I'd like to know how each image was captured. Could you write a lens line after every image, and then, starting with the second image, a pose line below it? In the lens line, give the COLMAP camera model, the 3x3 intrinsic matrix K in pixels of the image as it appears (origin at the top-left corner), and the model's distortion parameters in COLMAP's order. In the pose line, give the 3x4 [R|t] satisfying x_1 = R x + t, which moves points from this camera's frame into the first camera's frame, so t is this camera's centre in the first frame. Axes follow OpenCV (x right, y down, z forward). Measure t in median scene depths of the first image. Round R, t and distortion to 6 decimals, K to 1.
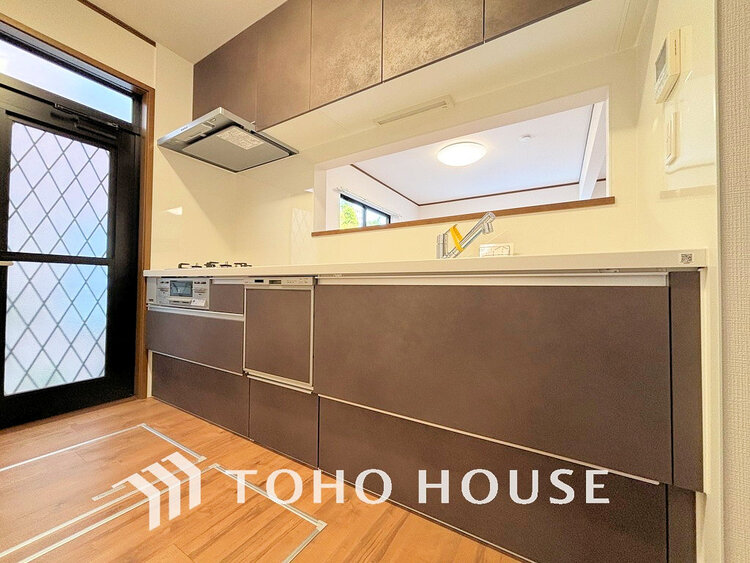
lens RADIAL K [[299.5, 0, 373.6], [0, 299.5, 281.0], [0, 0, 1]] dist [-0.002875, -0.000419]
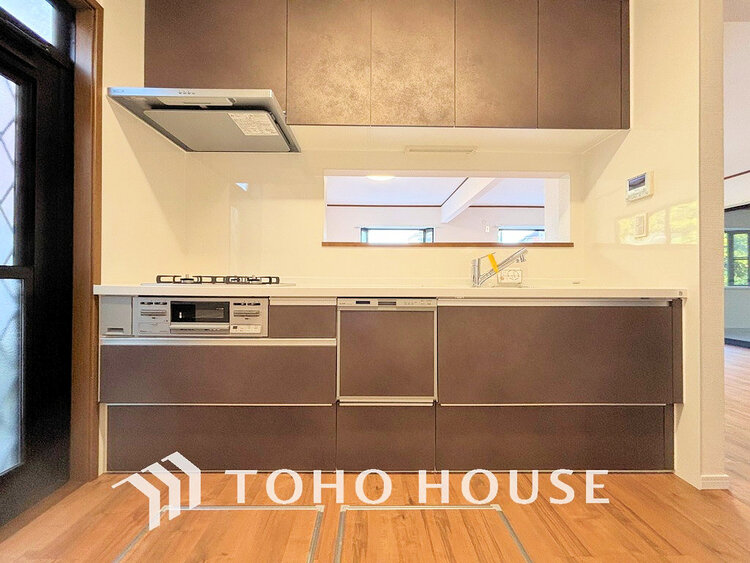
lens RADIAL K [[299.5, 0, 371.6], [0, 299.5, 282.3], [0, 0, 1]] dist [-0.002875, -0.000419]
pose [[0.848055, -0.006122, 0.529873, -0.811852], [-0.005253, 0.999787, 0.019959, -0.078756], [-0.529883, -0.019710, 0.847842, 0.165148]]
